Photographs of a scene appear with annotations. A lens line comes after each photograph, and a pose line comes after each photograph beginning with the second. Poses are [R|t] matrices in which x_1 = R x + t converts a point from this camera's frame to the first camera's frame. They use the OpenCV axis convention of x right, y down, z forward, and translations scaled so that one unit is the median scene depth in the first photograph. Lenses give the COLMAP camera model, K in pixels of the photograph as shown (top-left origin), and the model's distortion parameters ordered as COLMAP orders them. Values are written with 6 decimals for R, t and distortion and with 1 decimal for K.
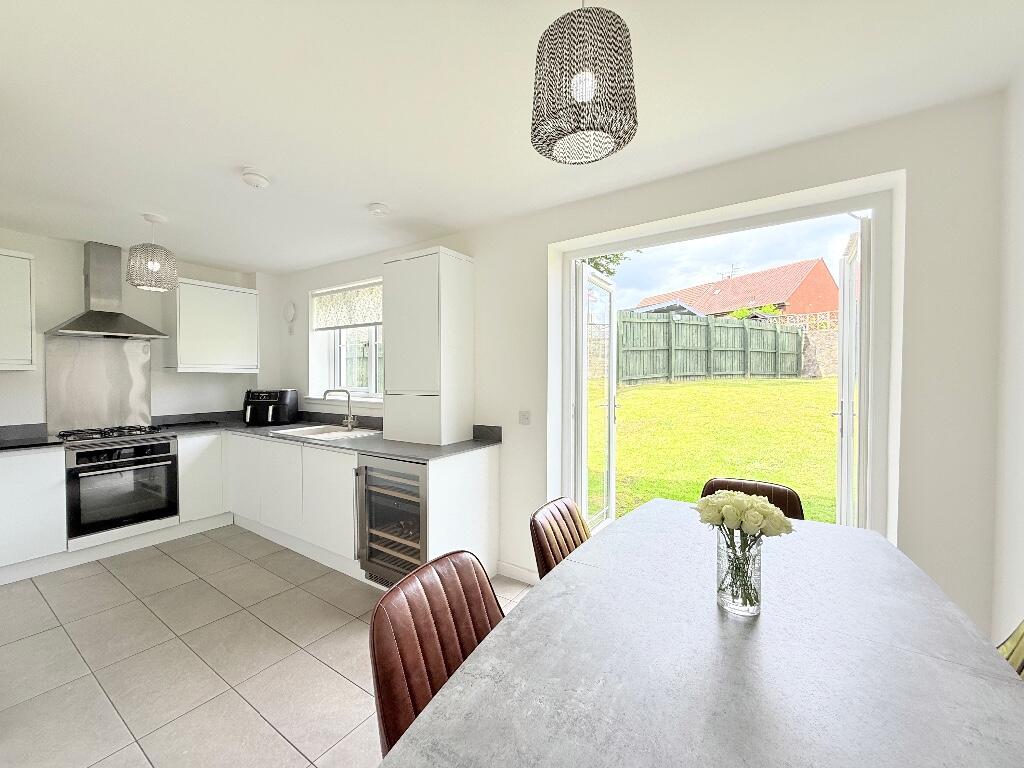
lens RADIAL K [[409.5, 0, 512.9], [0, 409.5, 381.8], [0, 0, 1]] dist [0.001245, 0.001471]
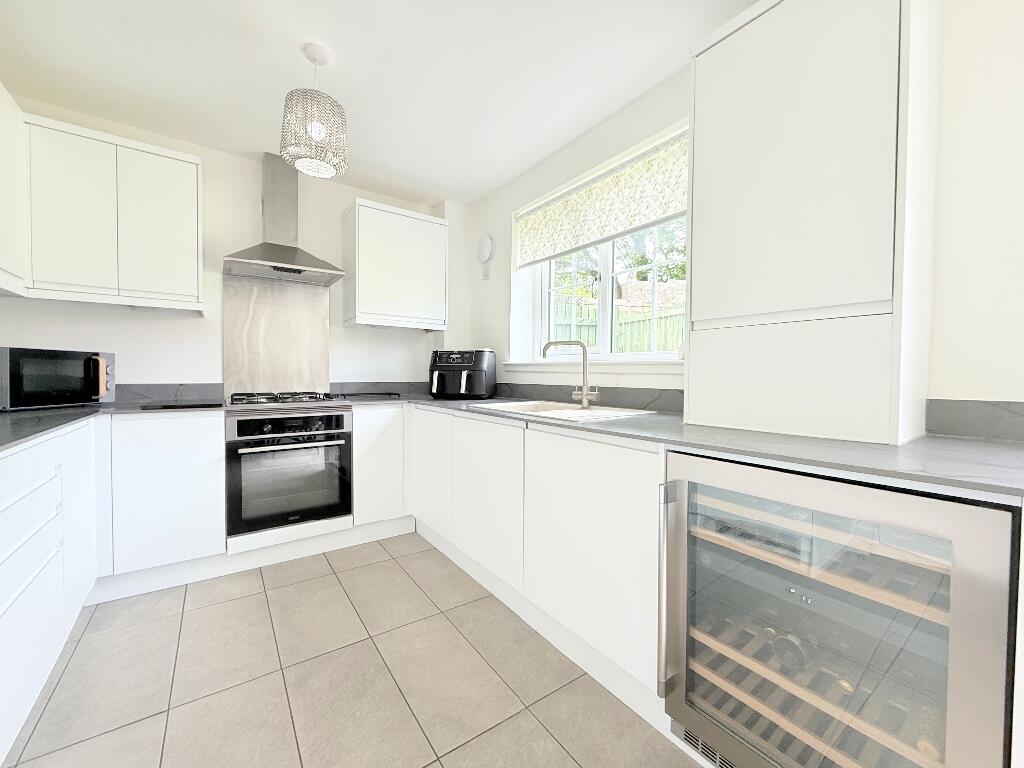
lens RADIAL K [[409.5, 0, 511.0], [0, 409.5, 382.2], [0, 0, 1]] dist [0.001245, 0.001471]
pose [[0.934933, 0.015206, -0.354497, -0.301194], [-0.015282, 0.999880, 0.002586, 0.082549], [0.354494, 0.002999, 0.935054, 0.423473]]
